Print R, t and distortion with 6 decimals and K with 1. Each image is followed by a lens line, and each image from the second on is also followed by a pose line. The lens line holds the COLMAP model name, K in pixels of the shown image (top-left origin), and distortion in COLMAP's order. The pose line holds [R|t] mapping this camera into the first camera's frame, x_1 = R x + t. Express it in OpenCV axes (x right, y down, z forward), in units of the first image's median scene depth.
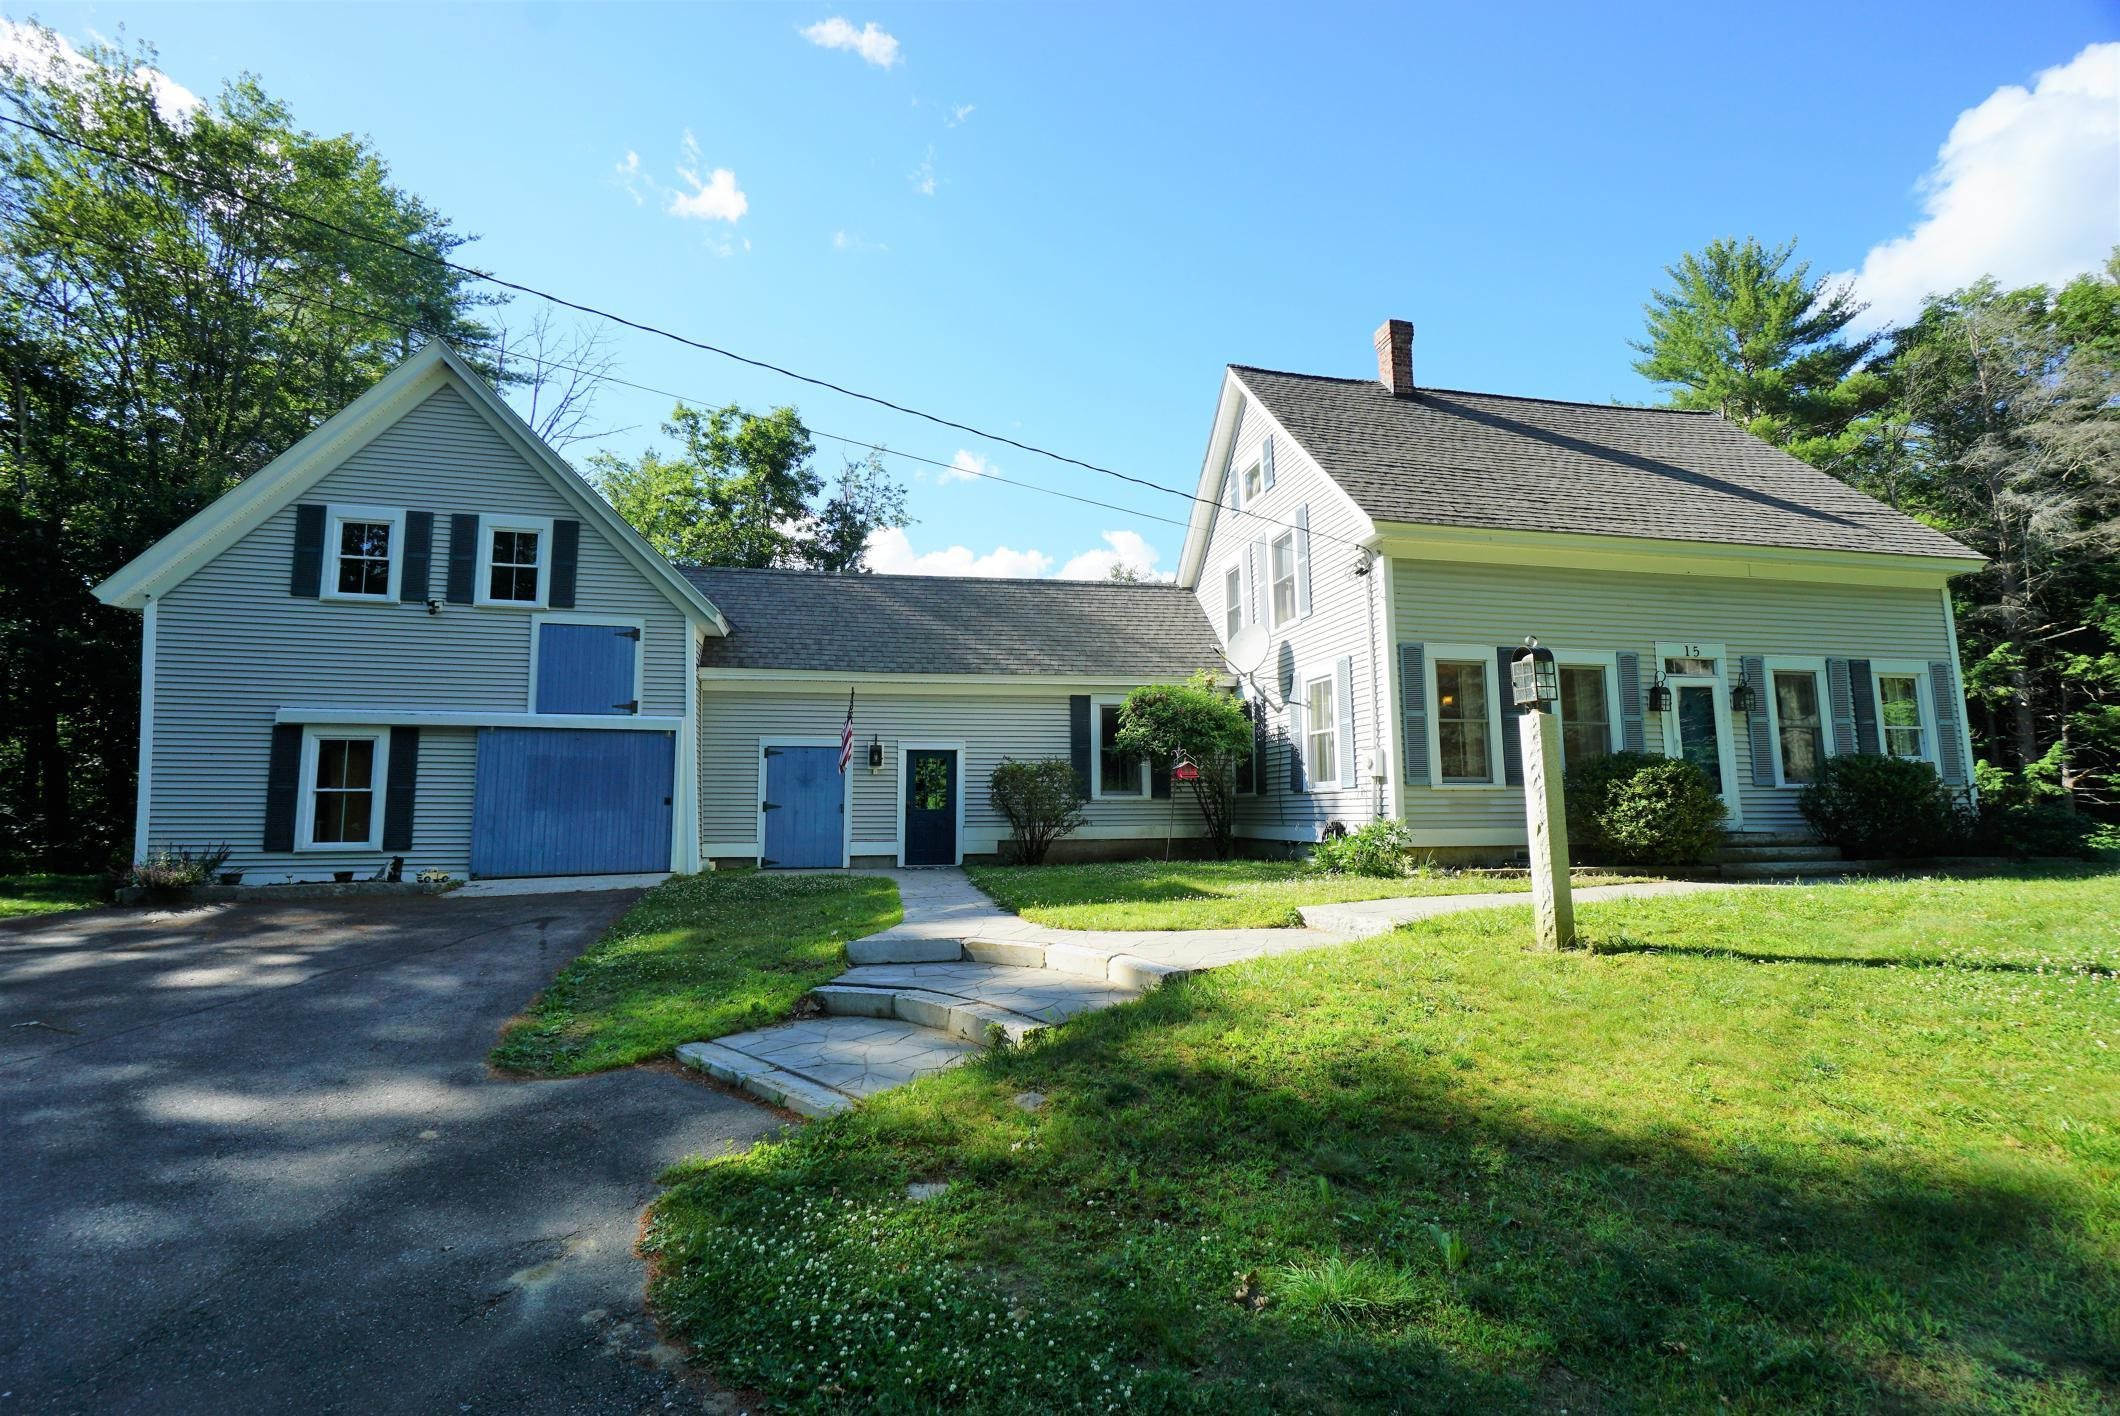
lens RADIAL K [[918.2, 0, 1060.4], [0, 918.2, 712.5], [0, 0, 1]] dist [0.000353, 0.000416]
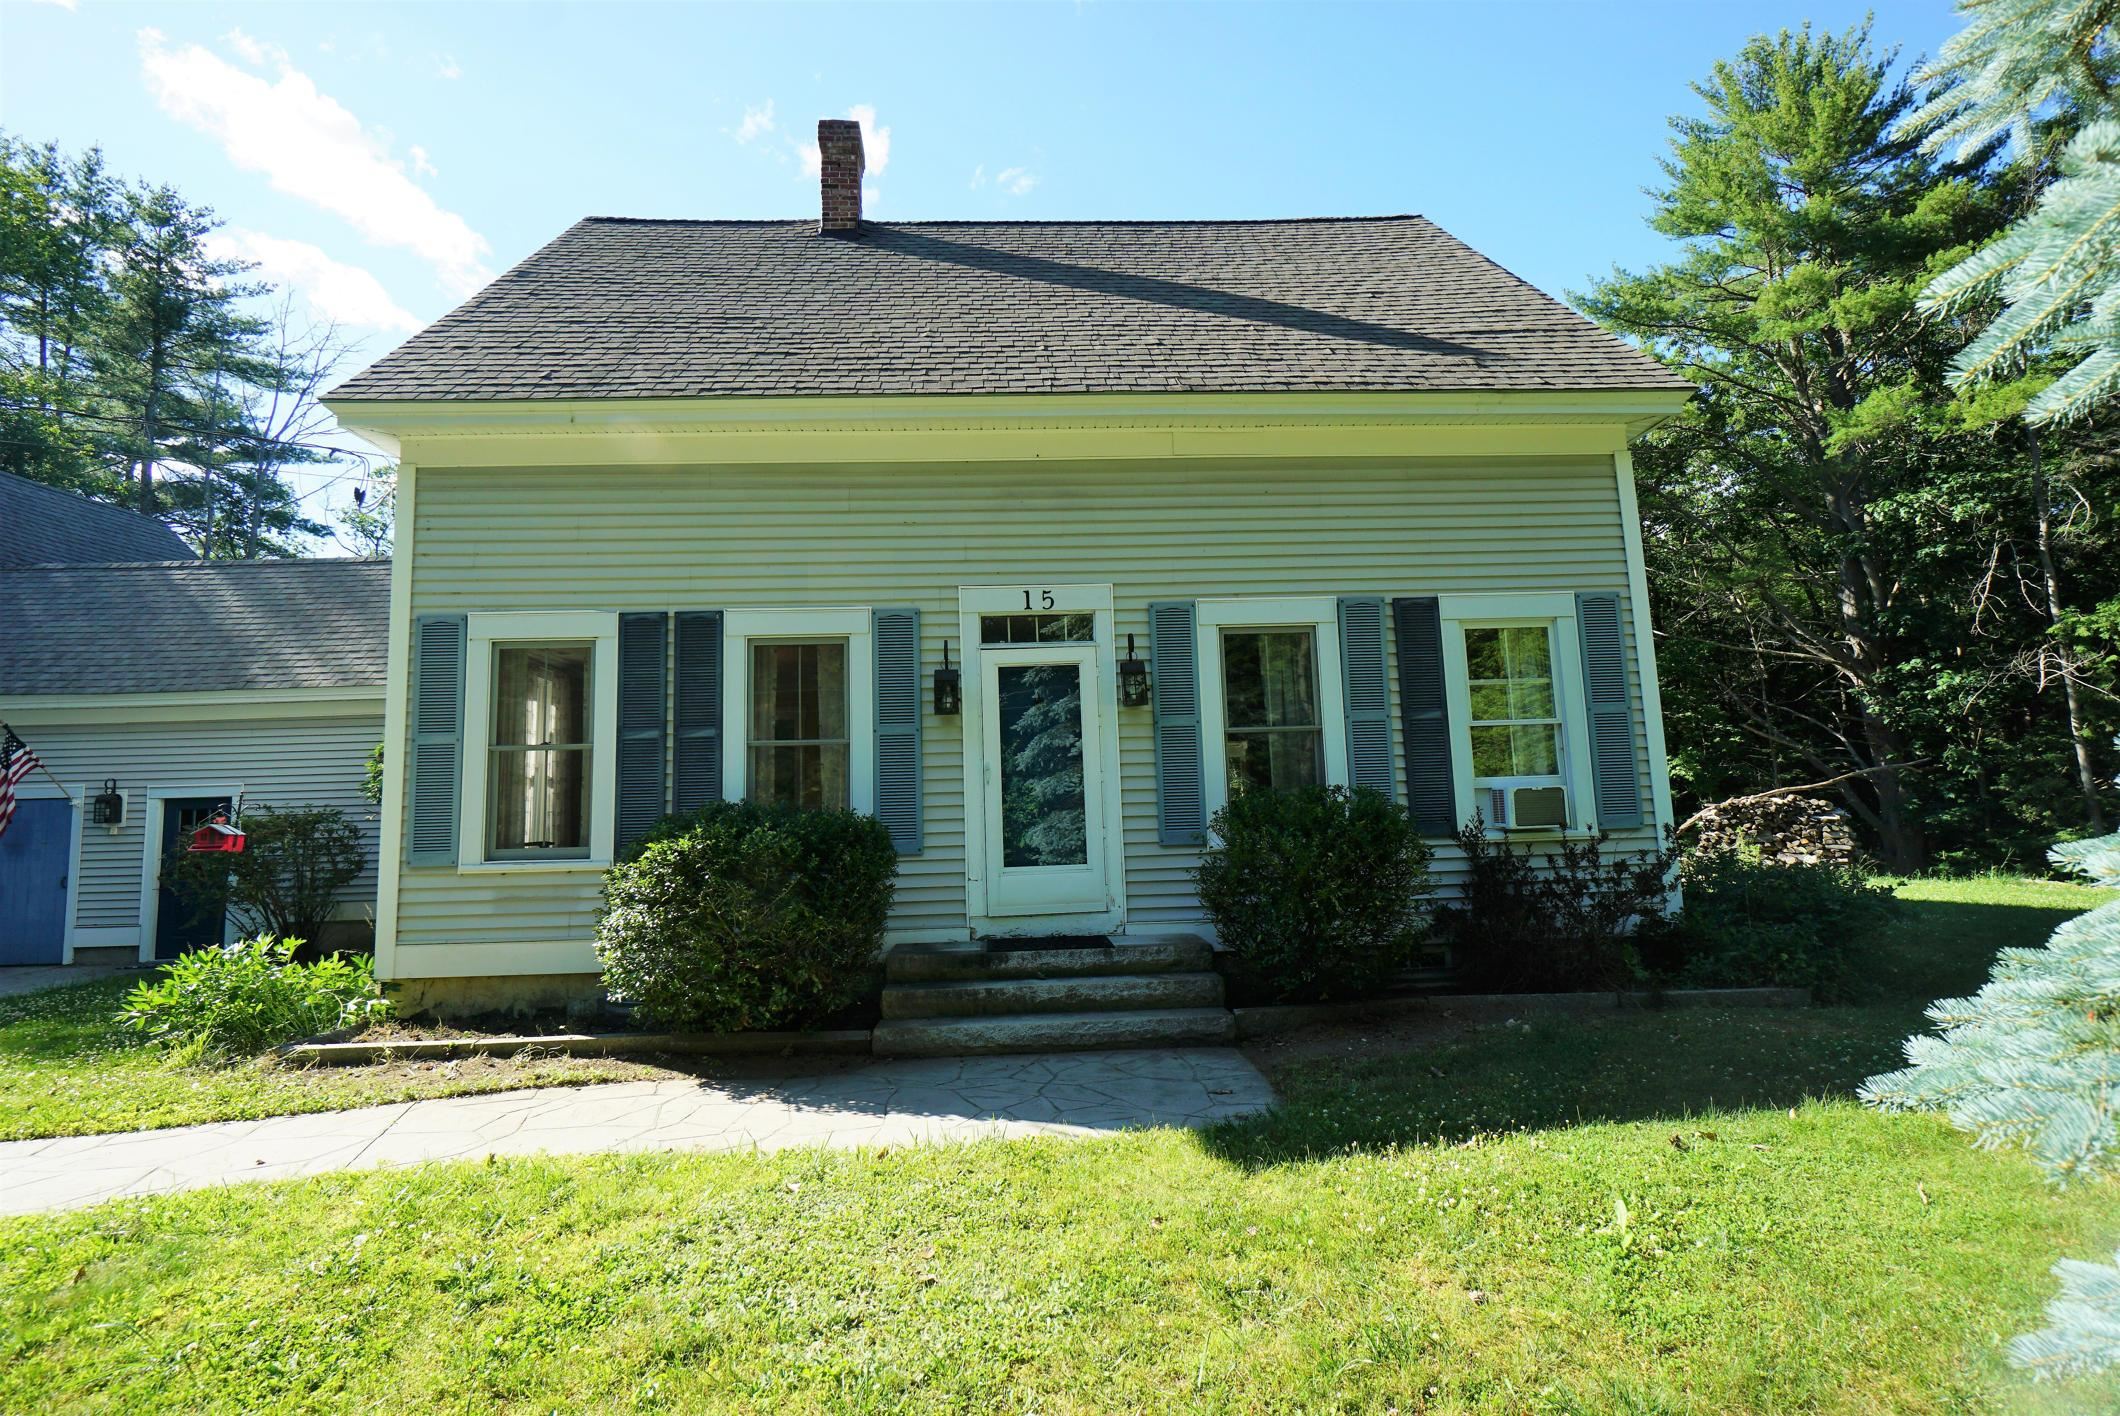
lens RADIAL K [[972.8, 0, 1059.5], [0, 972.8, 705.0], [0, 0, 1]] dist [-0.001285, 0.000295]
pose [[0.986636, -0.039937, -0.157973, 0.744092], [0.039868, 0.999198, -0.003606, -0.001842], [0.157990, -0.002740, 0.987437, 0.407870]]
